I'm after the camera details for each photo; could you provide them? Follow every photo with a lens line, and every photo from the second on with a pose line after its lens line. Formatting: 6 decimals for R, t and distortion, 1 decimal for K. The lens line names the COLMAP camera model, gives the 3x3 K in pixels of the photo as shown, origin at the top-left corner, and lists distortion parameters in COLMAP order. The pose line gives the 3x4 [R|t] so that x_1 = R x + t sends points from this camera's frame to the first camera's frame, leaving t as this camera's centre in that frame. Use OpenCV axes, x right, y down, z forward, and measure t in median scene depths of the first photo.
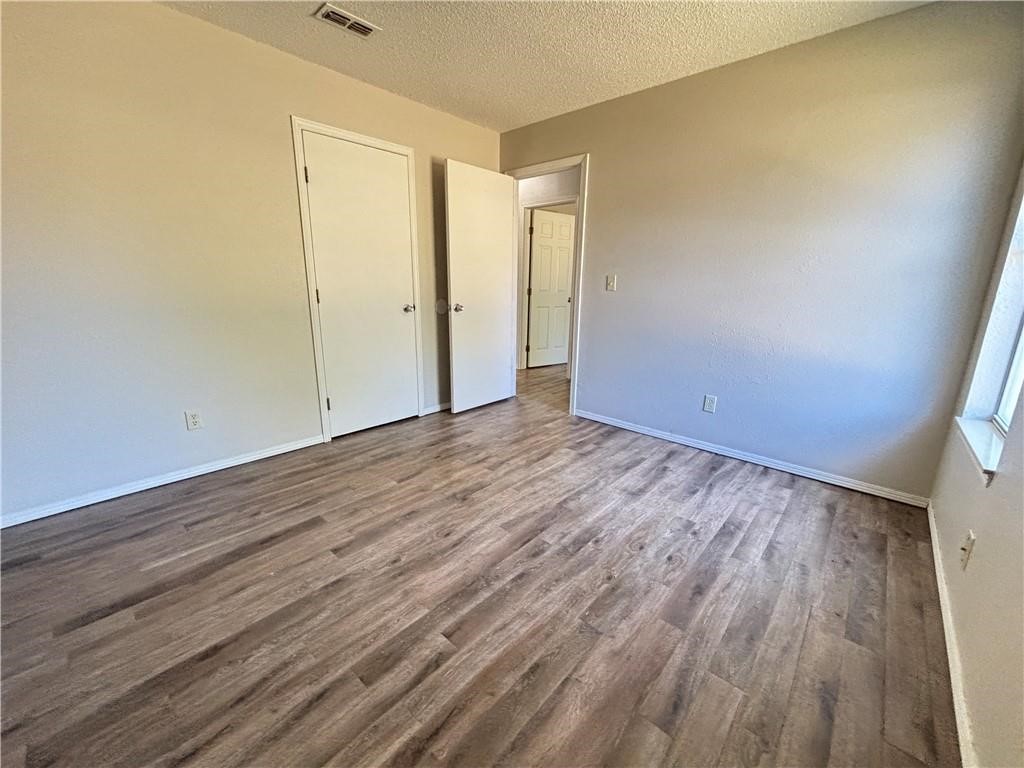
lens RADIAL K [[413.1, 0, 511.5], [0, 413.1, 381.4], [0, 0, 1]] dist [0.002318, -0.000241]
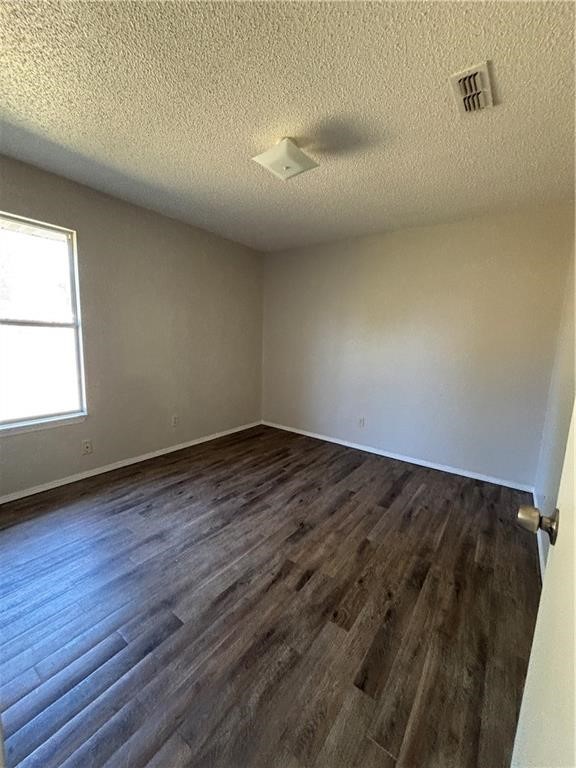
lens RADIAL K [[309.8, 0, 287.7], [0, 309.8, 383.3], [0, 0, 1]] dist [0.002318, -0.000241]
pose [[-0.993265, -0.033769, -0.110834, 0.056813], [-0.072323, 0.928043, 0.365384, -0.511256], [0.090520, 0.370939, -0.924235, 1.851085]]
